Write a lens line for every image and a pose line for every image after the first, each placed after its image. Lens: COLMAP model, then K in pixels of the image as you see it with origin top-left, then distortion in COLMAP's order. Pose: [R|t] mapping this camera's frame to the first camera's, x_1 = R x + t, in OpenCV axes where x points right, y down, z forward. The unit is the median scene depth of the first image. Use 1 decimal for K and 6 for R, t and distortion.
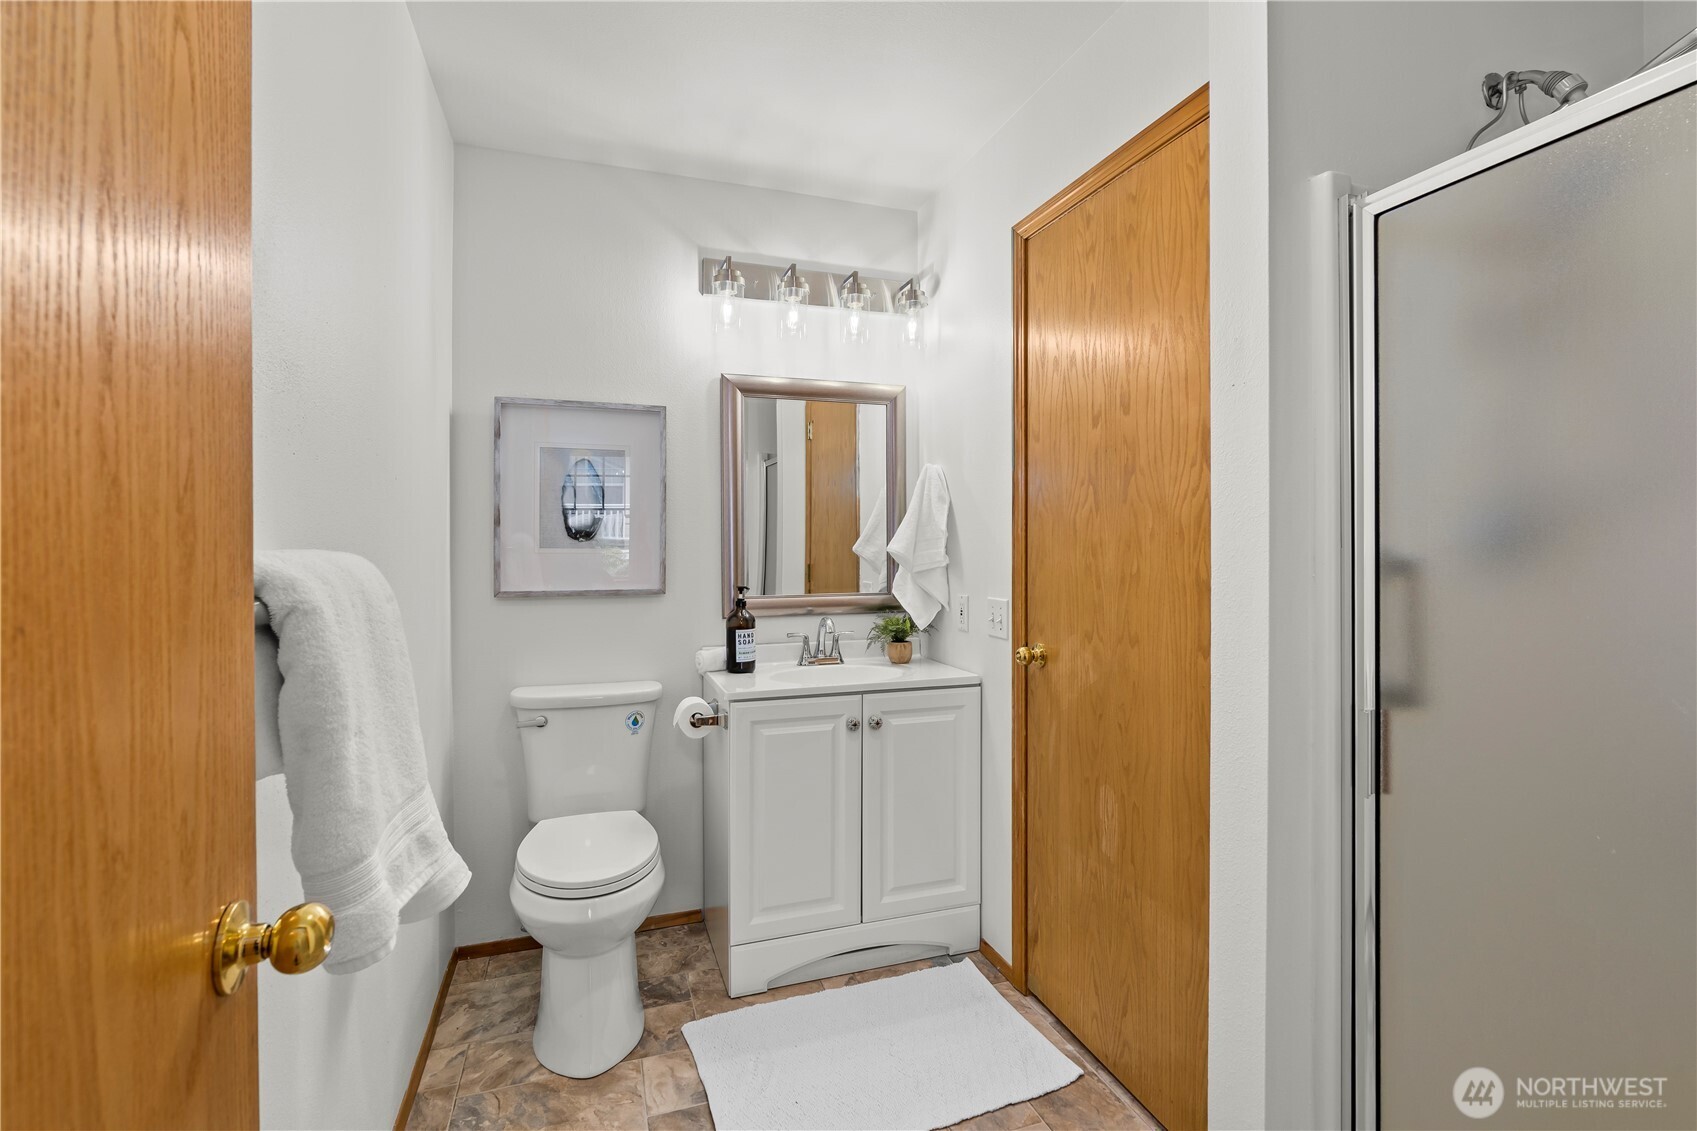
lens RADIAL K [[780.6, 0, 846.6], [0, 780.6, 542.6], [0, 0, 1]] dist [0.000206, 0.001277]
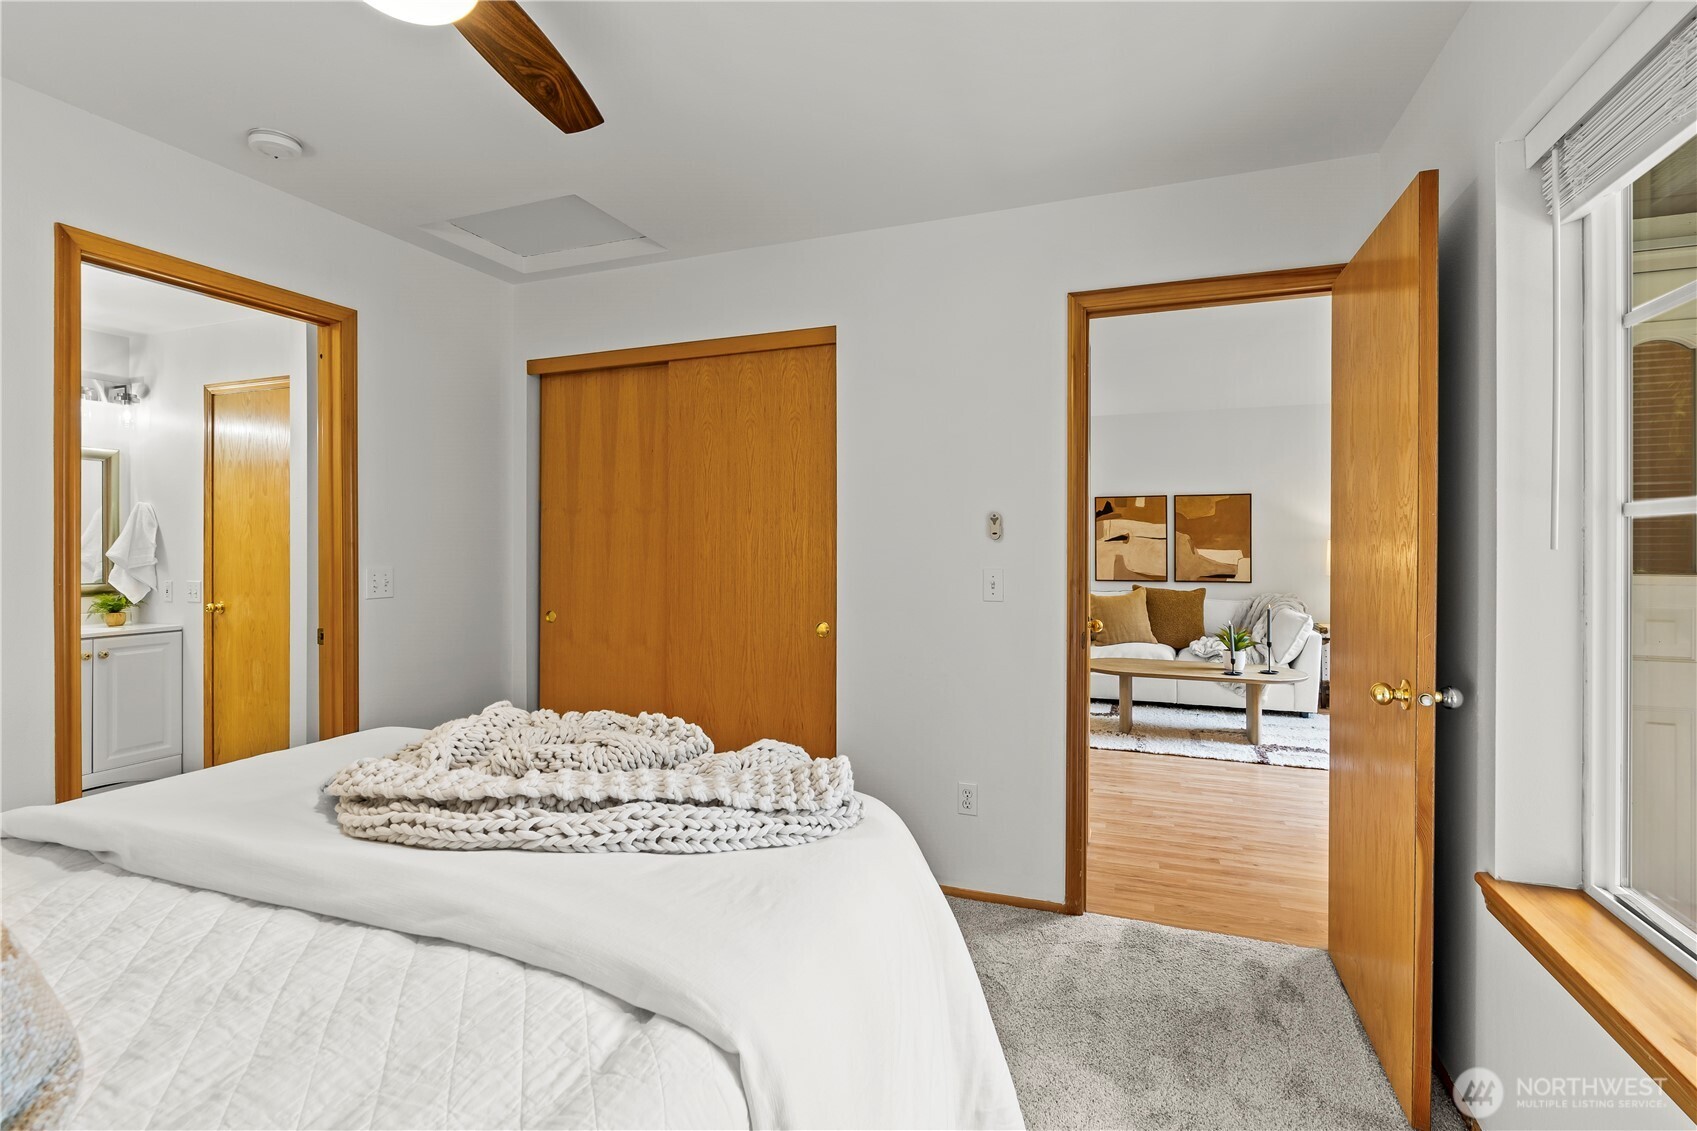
lens RADIAL K [[780.6, 0, 846.6], [0, 780.6, 542.6], [0, 0, 1]] dist [0.000206, 0.001277]
pose [[0.635607, 0.000327, 0.772012, -0.221268], [-0.001893, 0.999998, 0.001135, -0.020917], [-0.772010, -0.002183, 0.635606, -1.199269]]
